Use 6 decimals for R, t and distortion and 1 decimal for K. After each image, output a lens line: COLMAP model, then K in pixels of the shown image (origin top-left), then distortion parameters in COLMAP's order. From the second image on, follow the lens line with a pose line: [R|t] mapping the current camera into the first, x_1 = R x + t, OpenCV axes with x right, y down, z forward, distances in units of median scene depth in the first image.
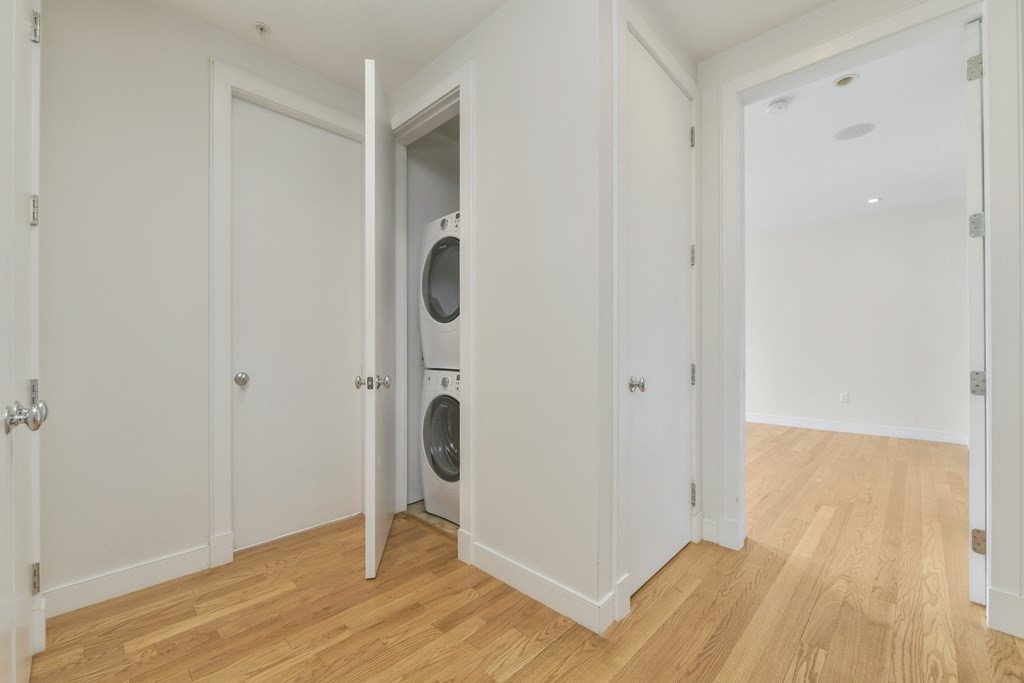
lens RADIAL K [[415.2, 0, 514.2], [0, 415.2, 345.1], [0, 0, 1]] dist [-0.002677, -0.000106]
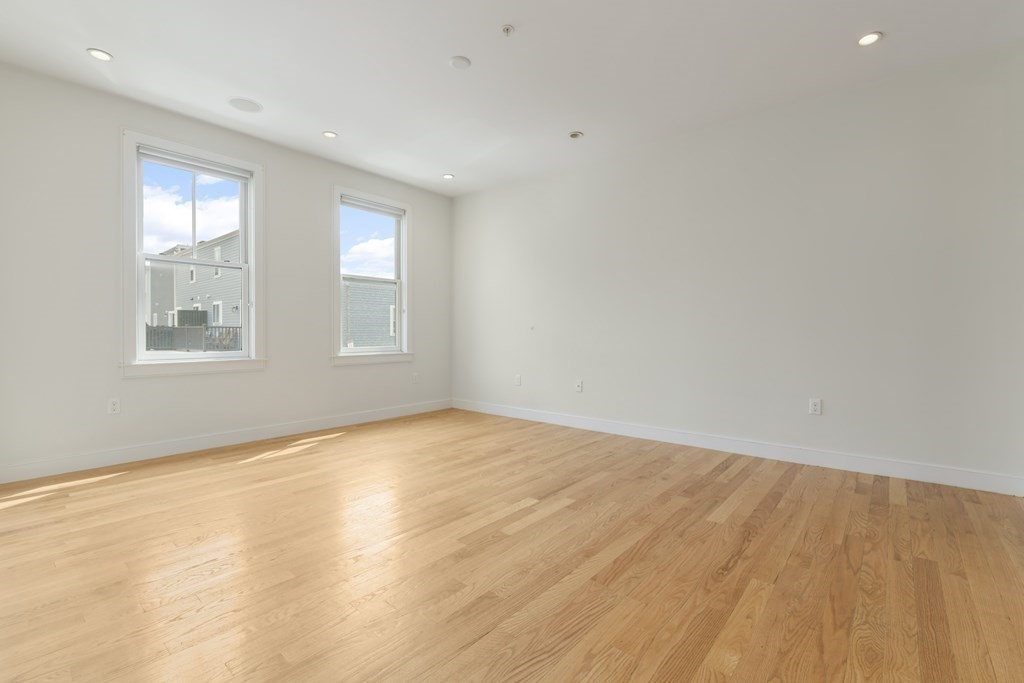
lens RADIAL K [[455.4, 0, 519.4], [0, 455.4, 337.8], [0, 0, 1]] dist [-0.007633, -0.001159]
pose [[0.997012, 0.002851, 0.077191, 0.365035], [-0.003999, 0.999884, 0.014724, 0.027186], [-0.077140, -0.014988, 0.996908, 0.438604]]
